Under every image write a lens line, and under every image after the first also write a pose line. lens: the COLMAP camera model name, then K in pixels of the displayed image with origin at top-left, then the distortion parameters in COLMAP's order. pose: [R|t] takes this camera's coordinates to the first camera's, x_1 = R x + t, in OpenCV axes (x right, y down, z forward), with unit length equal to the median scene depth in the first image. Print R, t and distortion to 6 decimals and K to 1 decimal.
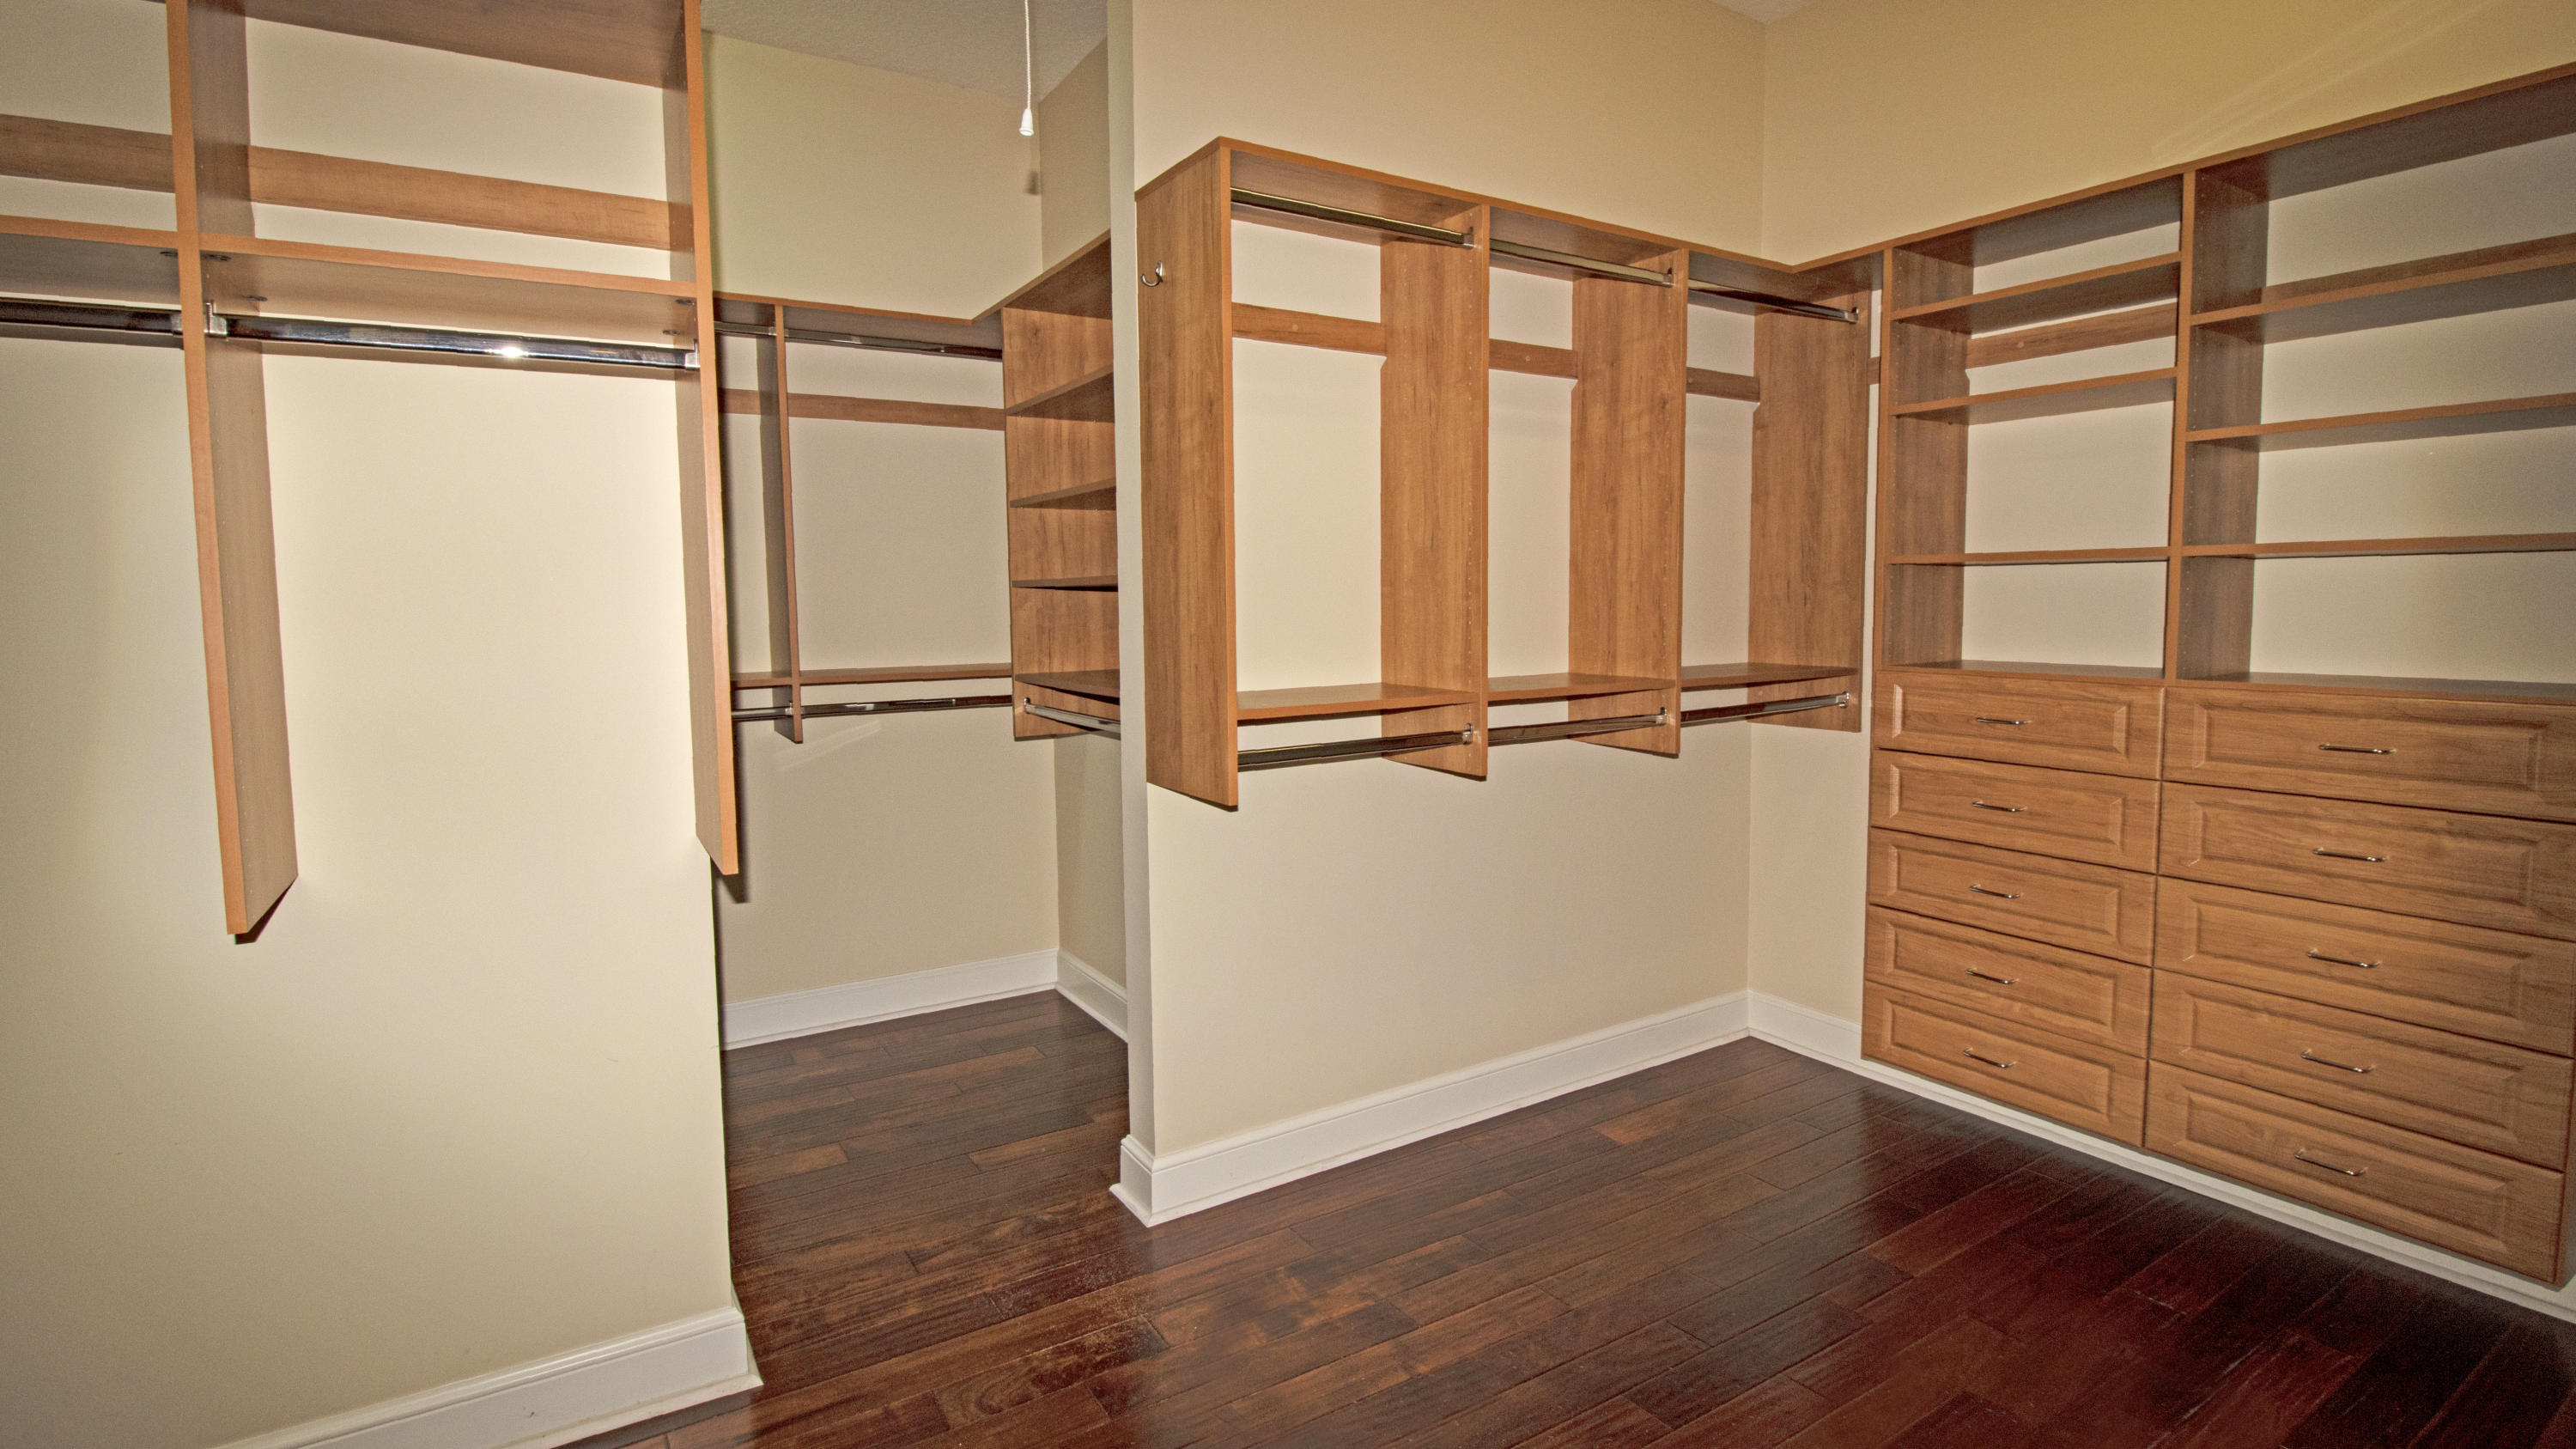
lens RADIAL K [[1202.7, 0, 1290.3], [0, 1202.7, 697.9], [0, 0, 1]] dist [0.001930, -0.012337]
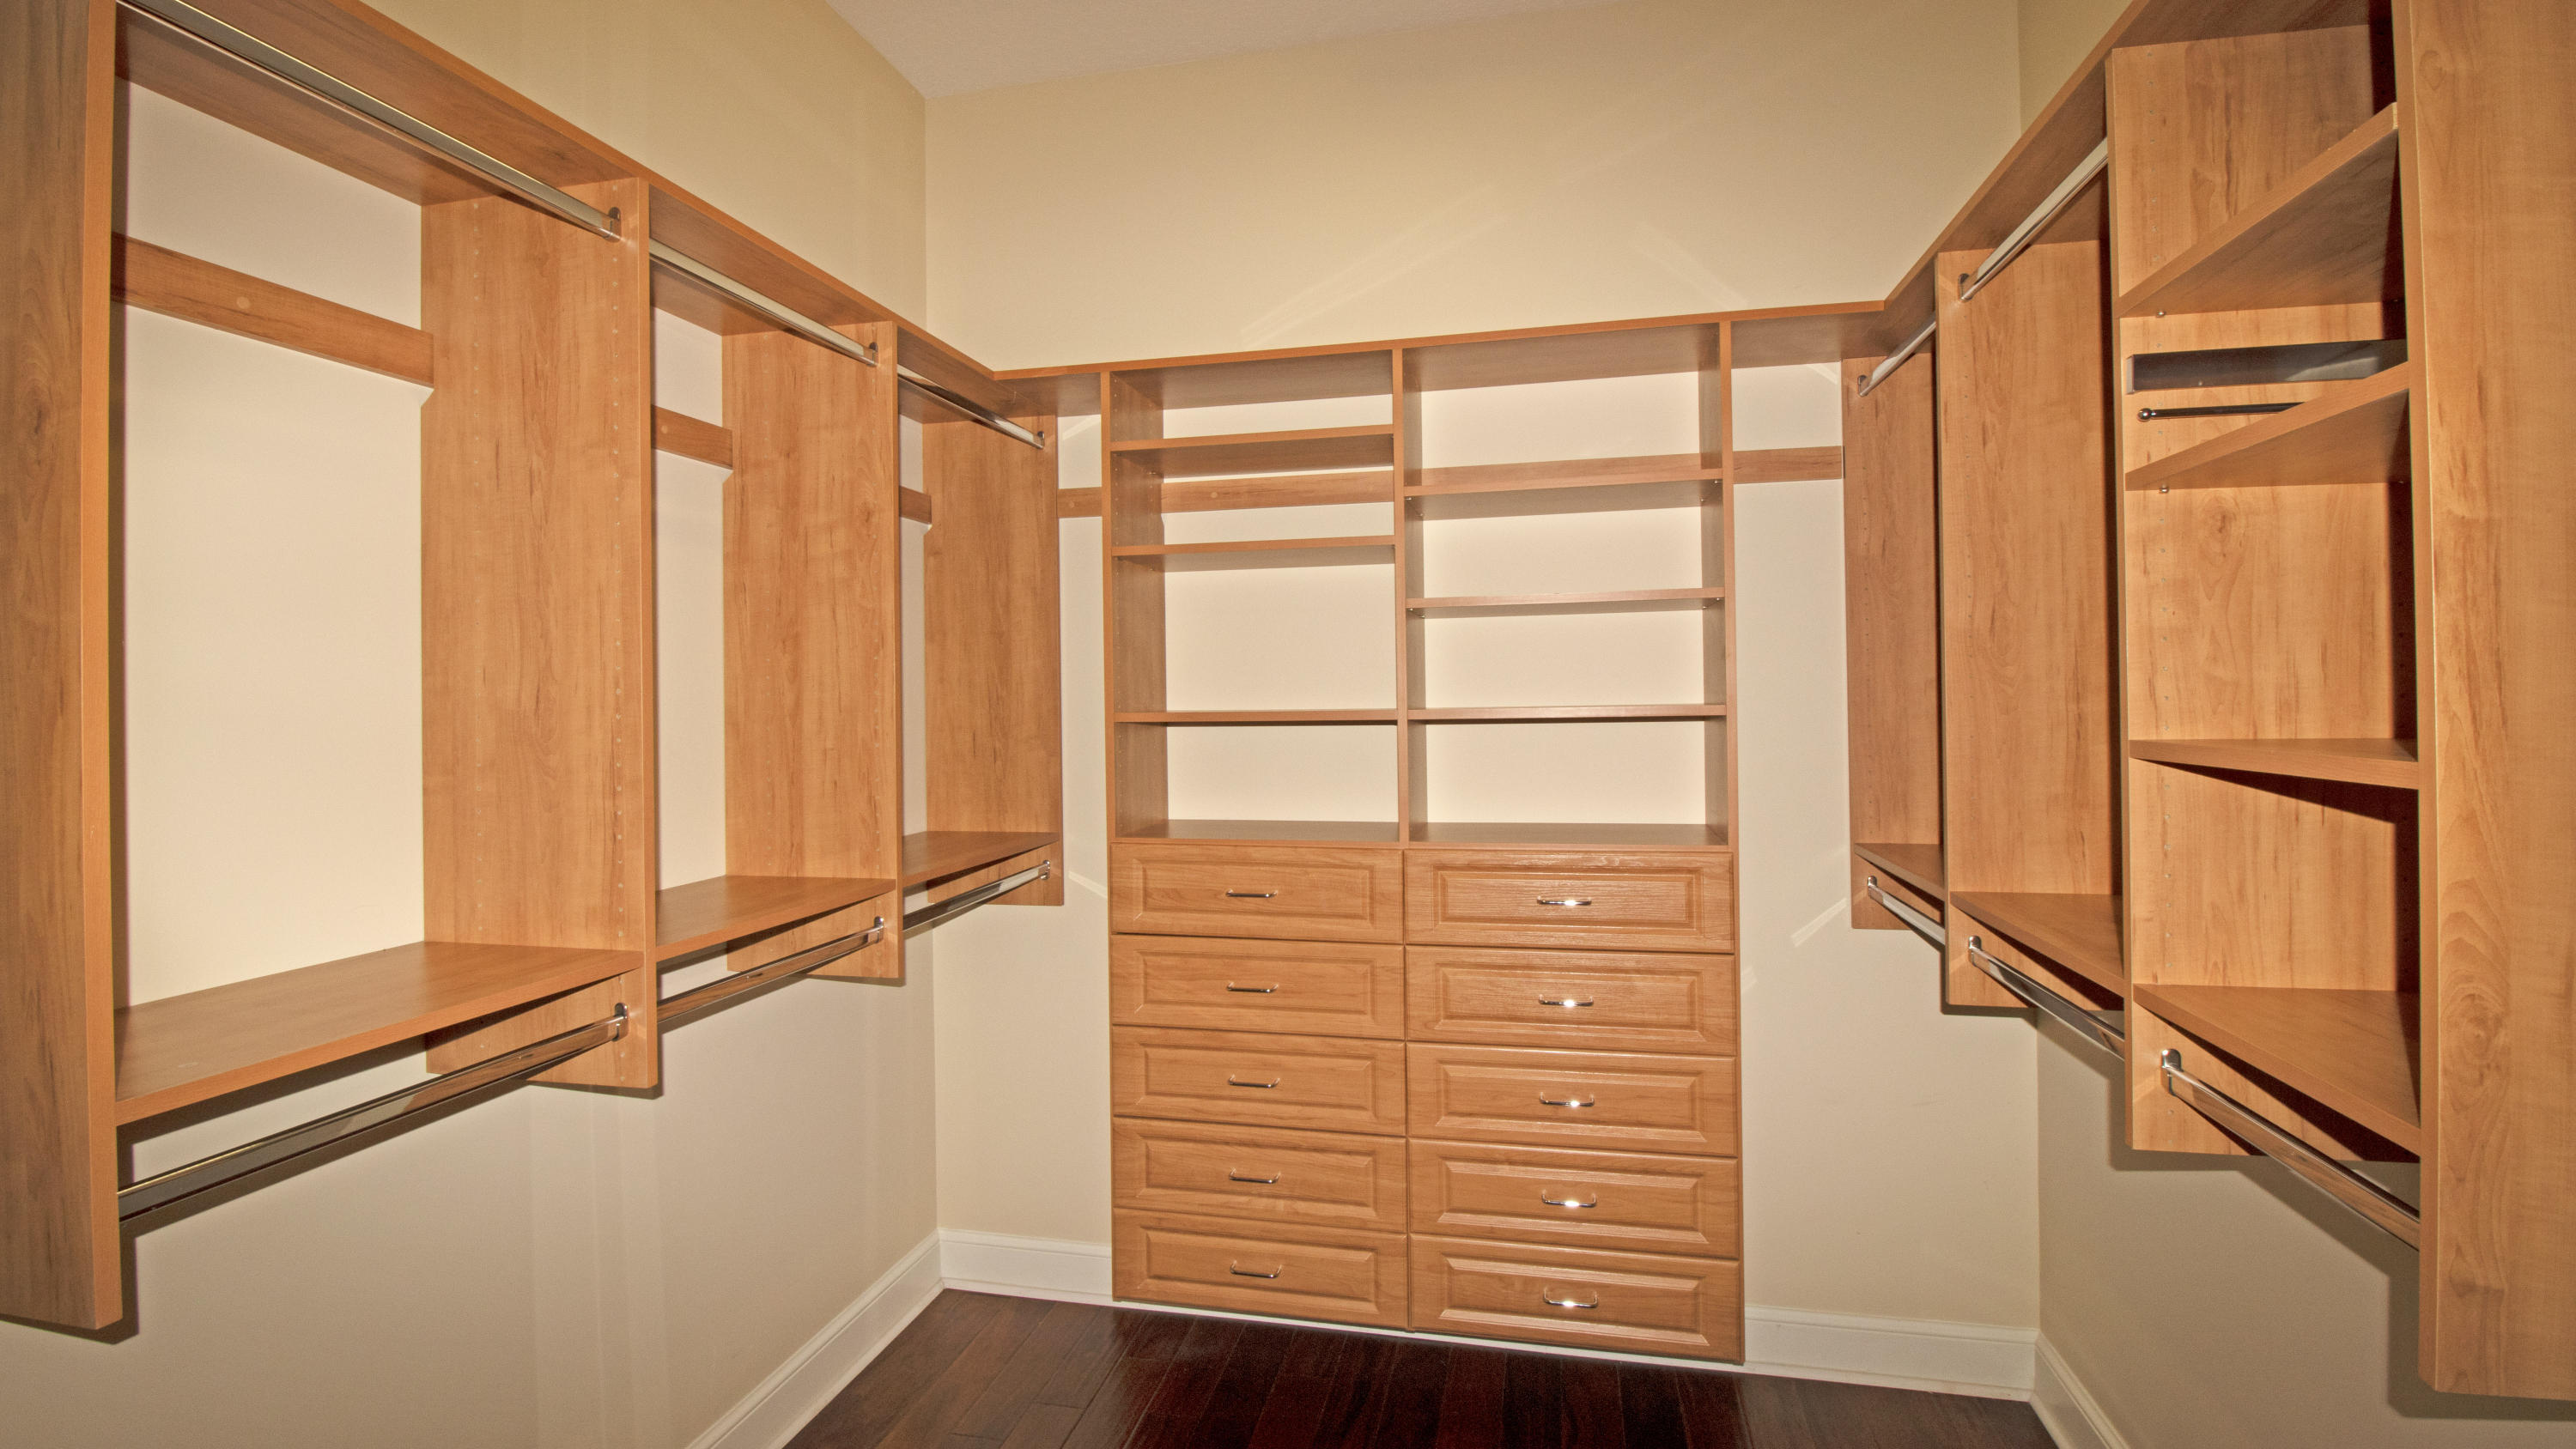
lens RADIAL K [[1202.4, 0, 1290.3], [0, 1202.4, 697.9], [0, 0, 1]] dist [0.001930, -0.012337]
pose [[0.710458, 0.000716, 0.703739, -0.033981], [0.066698, 0.995429, -0.068348, -0.061568], [-0.700571, 0.095497, 0.707164, 0.293224]]
